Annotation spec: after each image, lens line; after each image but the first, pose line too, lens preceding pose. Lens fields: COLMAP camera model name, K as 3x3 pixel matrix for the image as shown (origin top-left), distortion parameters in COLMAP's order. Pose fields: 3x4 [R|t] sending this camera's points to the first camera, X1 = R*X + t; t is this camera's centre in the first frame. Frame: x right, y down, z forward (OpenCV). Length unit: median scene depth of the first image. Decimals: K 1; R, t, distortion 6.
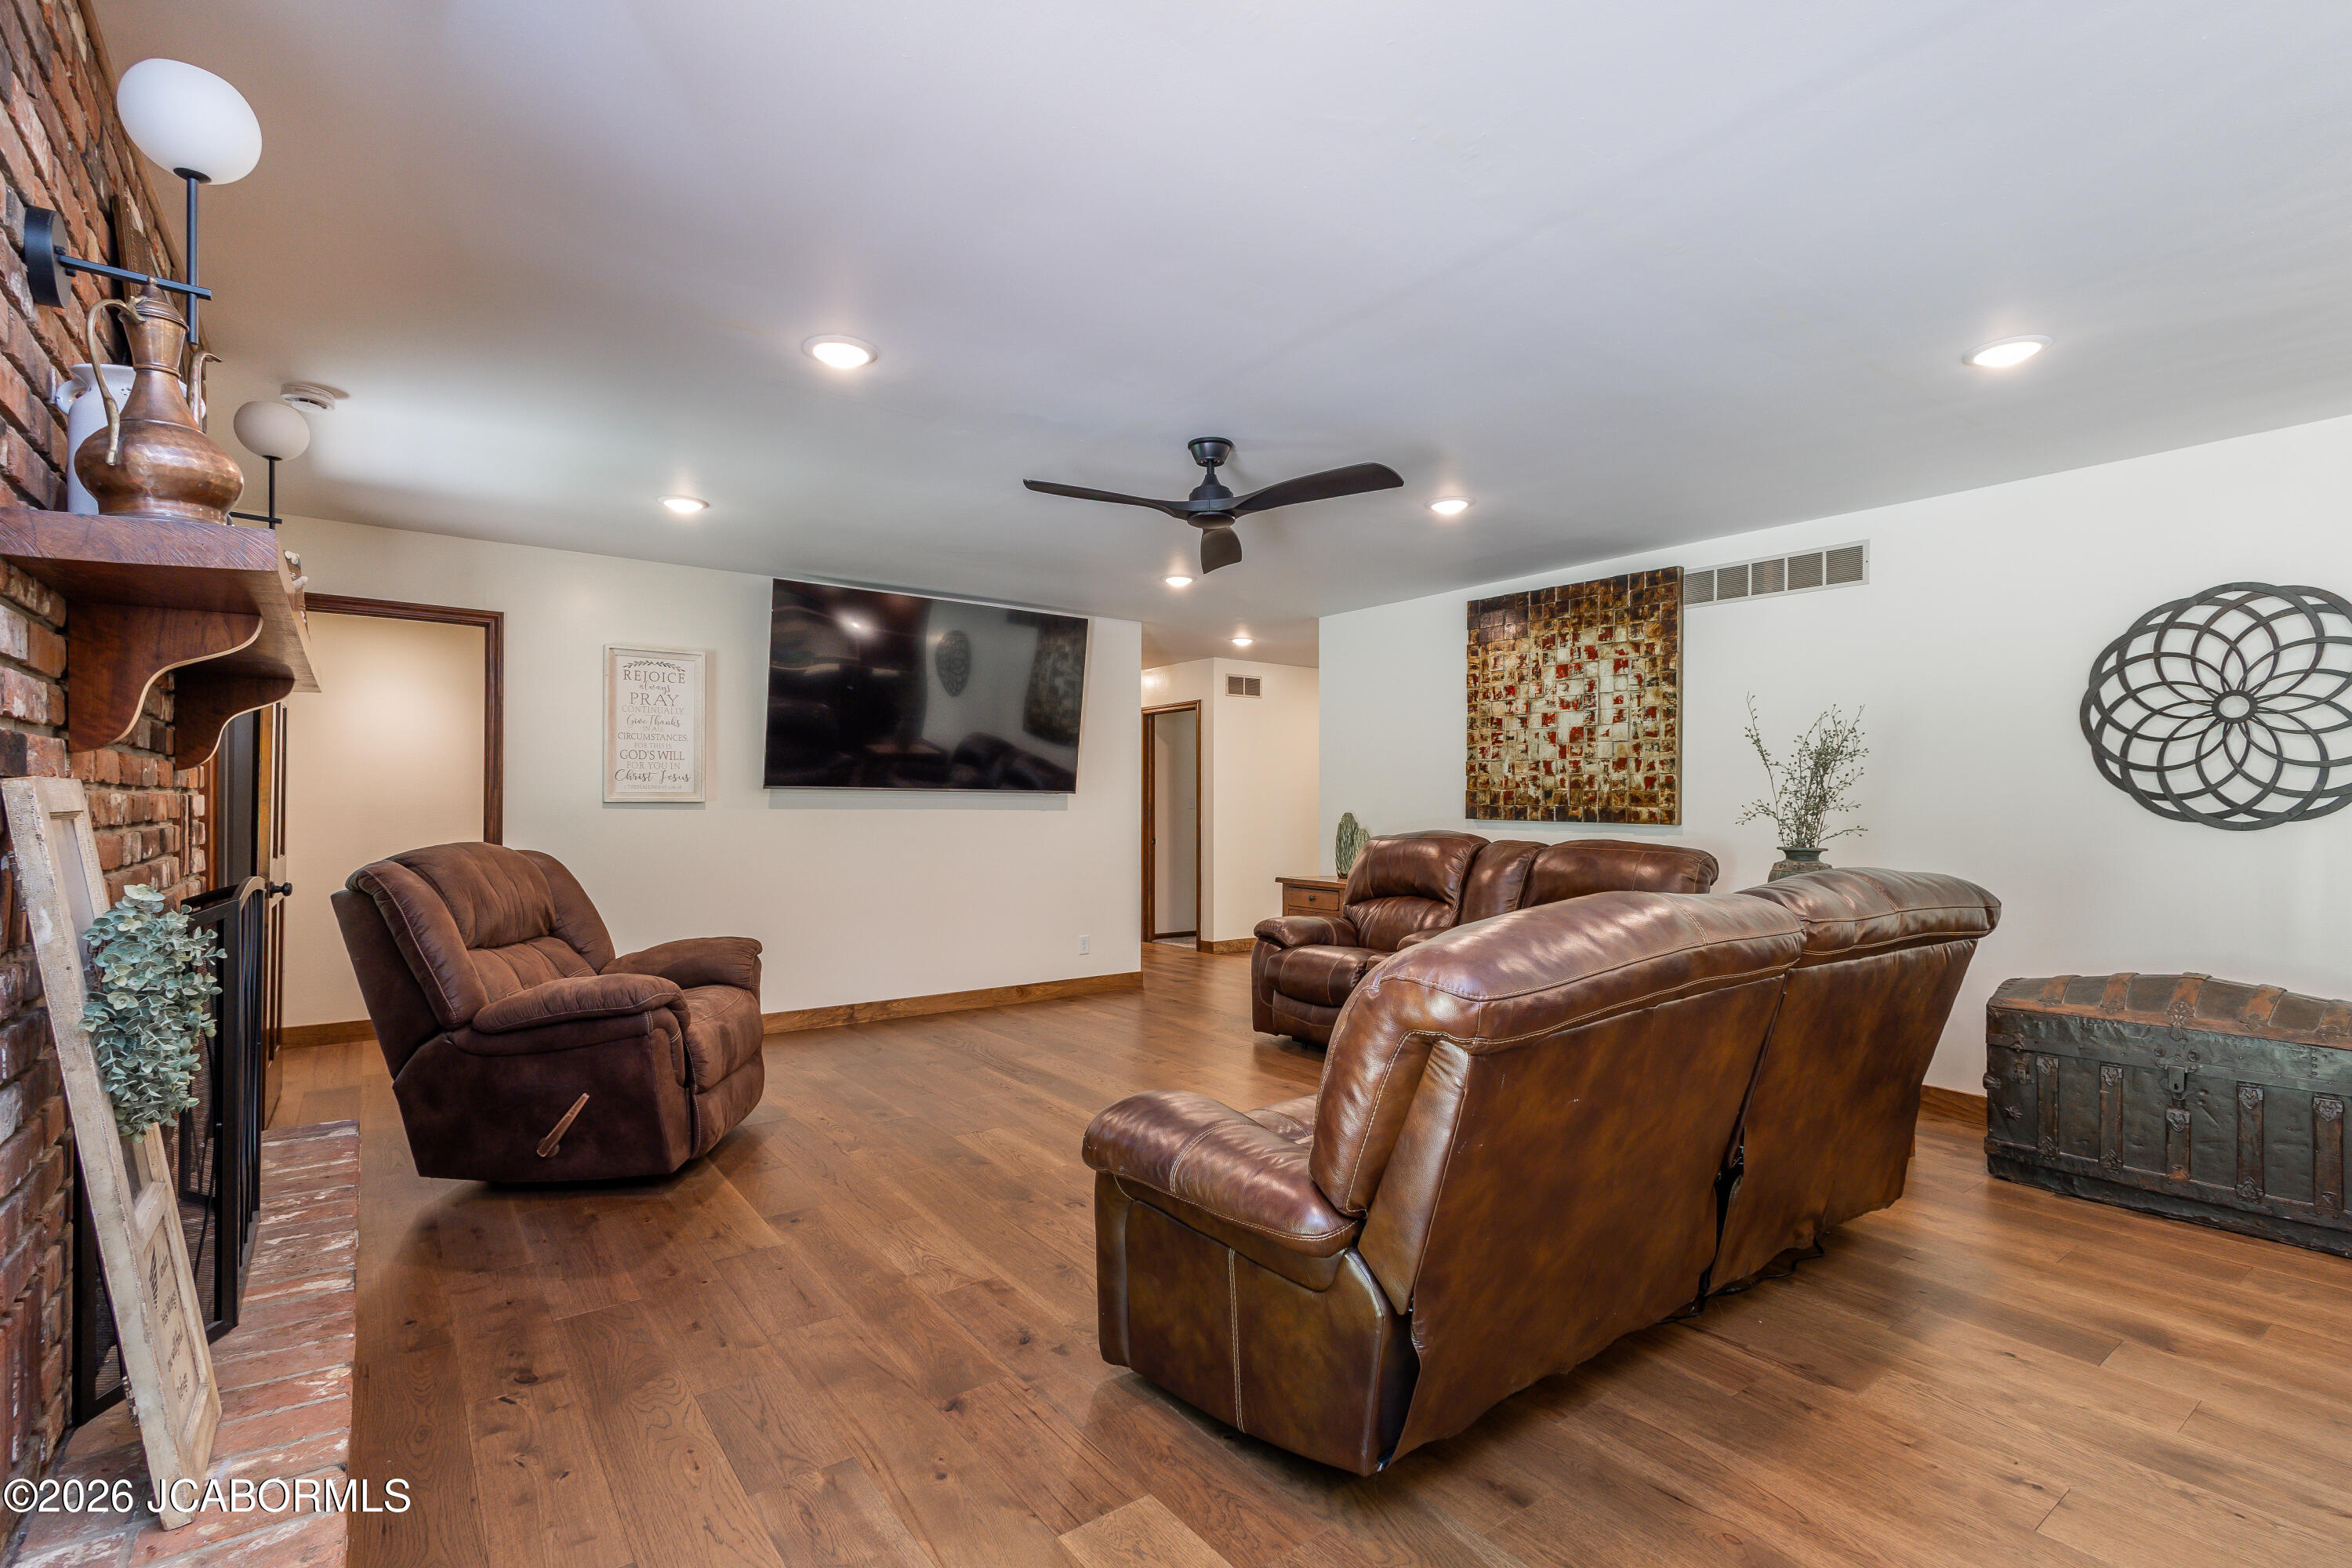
lens RADIAL K [[1095.4, 0, 1181.6], [0, 1095.4, 786.9], [0, 0, 1]] dist [-0.000399, -0.000639]
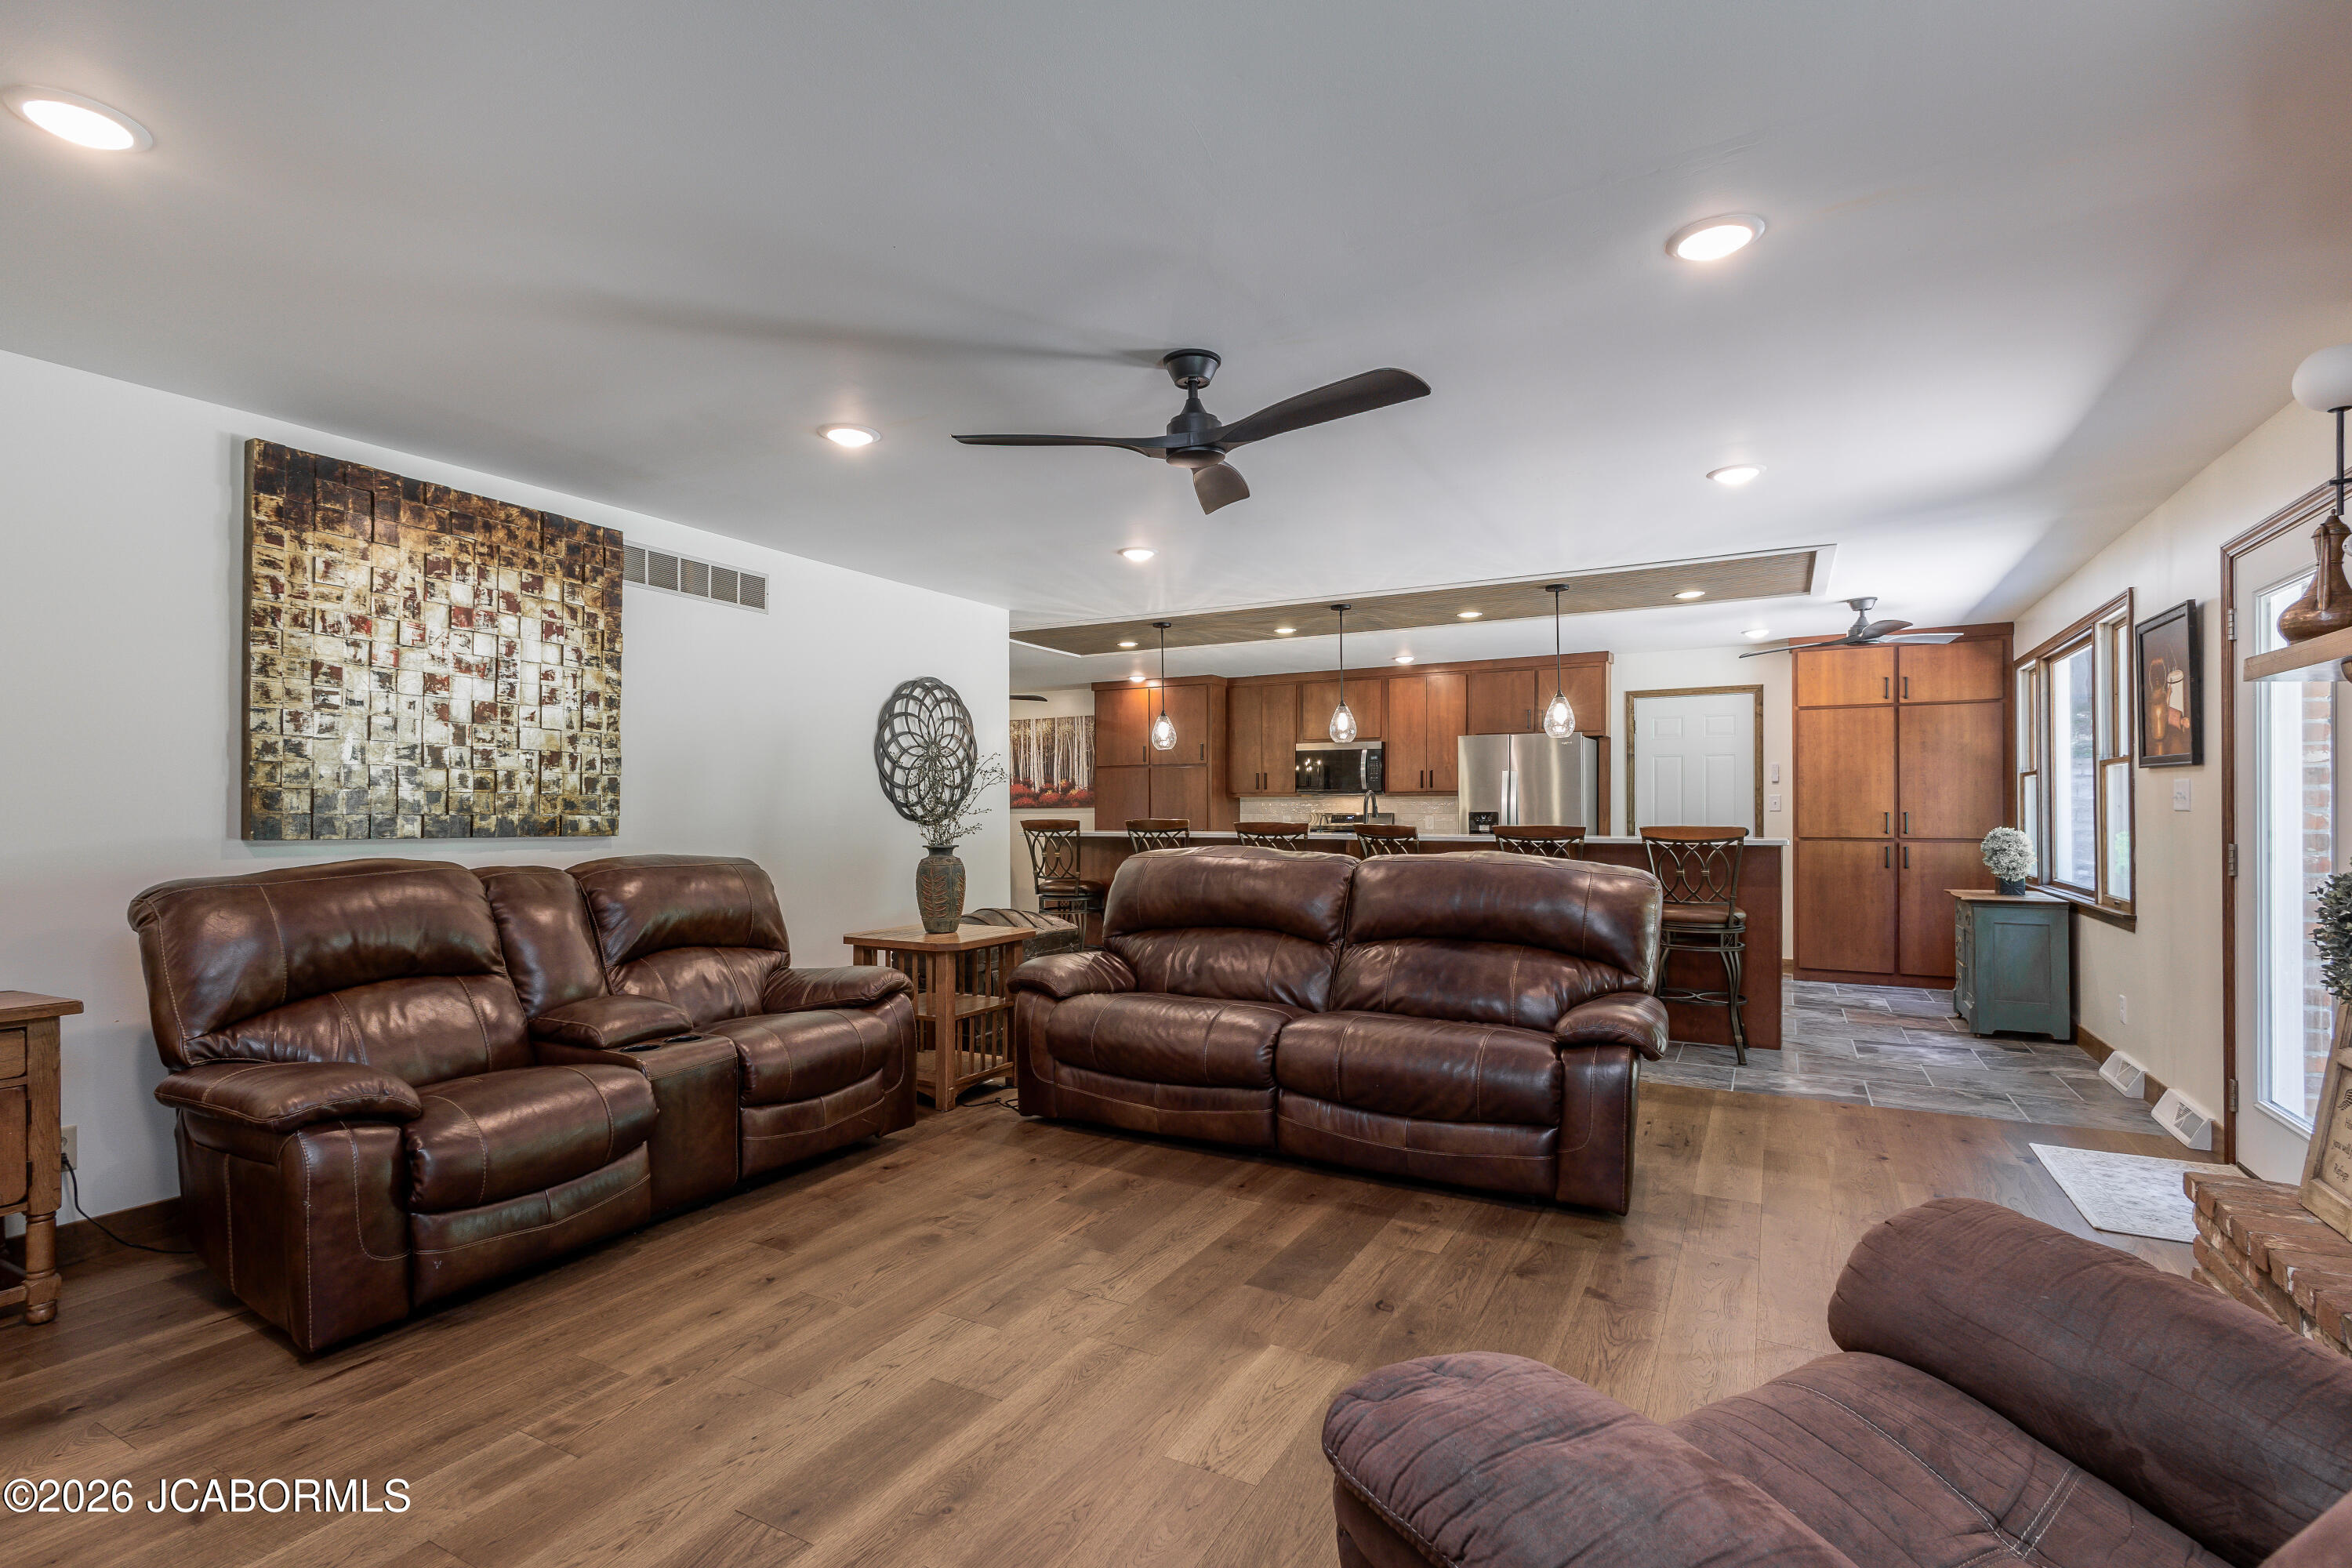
lens RADIAL K [[1095.4, 0, 1180.8], [0, 1095.4, 799.9], [0, 0, 1]] dist [-0.000399, -0.000639]
pose [[-0.434422, 0.011248, 0.900639, -0.478131], [-0.006876, 0.999851, -0.015803, 0.016401], [-0.900683, -0.013058, -0.434280, 0.933436]]
